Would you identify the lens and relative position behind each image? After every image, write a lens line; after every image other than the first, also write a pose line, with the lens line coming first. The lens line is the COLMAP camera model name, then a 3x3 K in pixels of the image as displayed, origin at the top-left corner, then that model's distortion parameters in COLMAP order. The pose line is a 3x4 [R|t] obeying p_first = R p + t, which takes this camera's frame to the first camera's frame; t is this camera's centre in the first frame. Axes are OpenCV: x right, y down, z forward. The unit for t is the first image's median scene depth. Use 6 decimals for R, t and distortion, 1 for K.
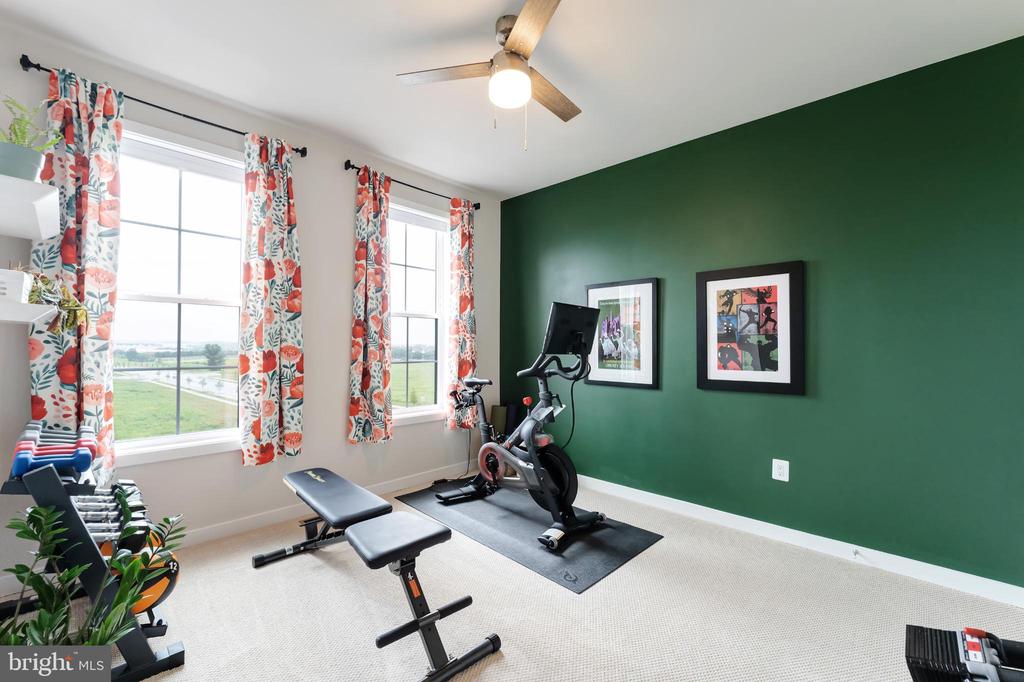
lens RADIAL K [[410.8, 0, 521.9], [0, 410.8, 338.3], [0, 0, 1]] dist [0.000474, -0.000533]
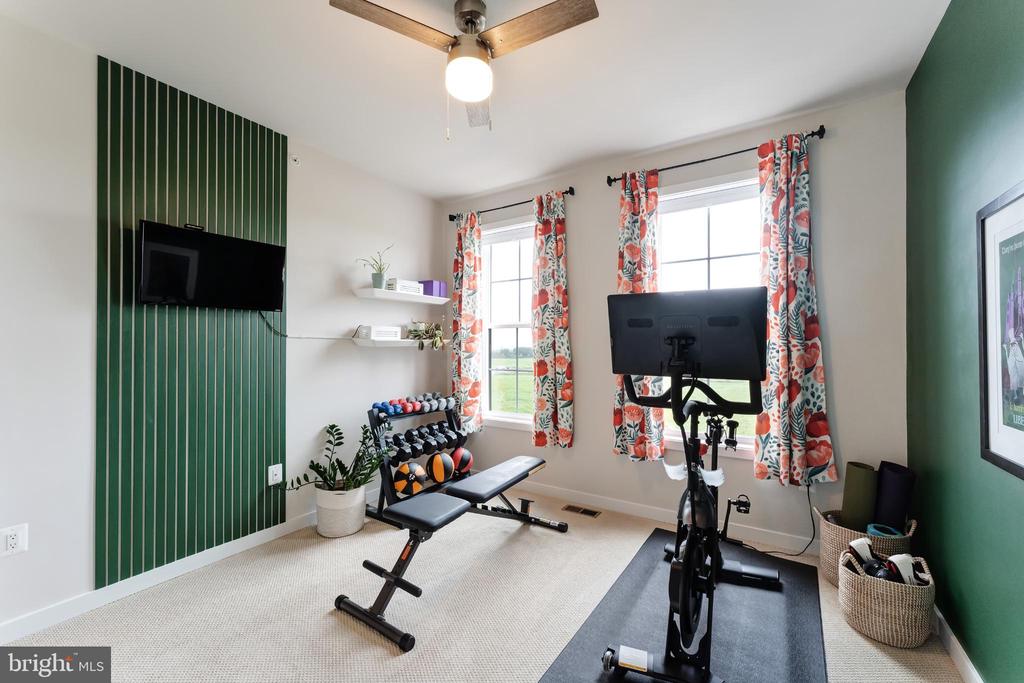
lens RADIAL K [[410.8, 0, 521.0], [0, 410.8, 350.7], [0, 0, 1]] dist [0.000474, -0.000533]
pose [[0.189344, -0.005459, -0.981896, 0.582882], [0.009852, 0.999945, -0.003660, 0.004749], [0.981861, -0.008981, 0.189387, 0.629706]]
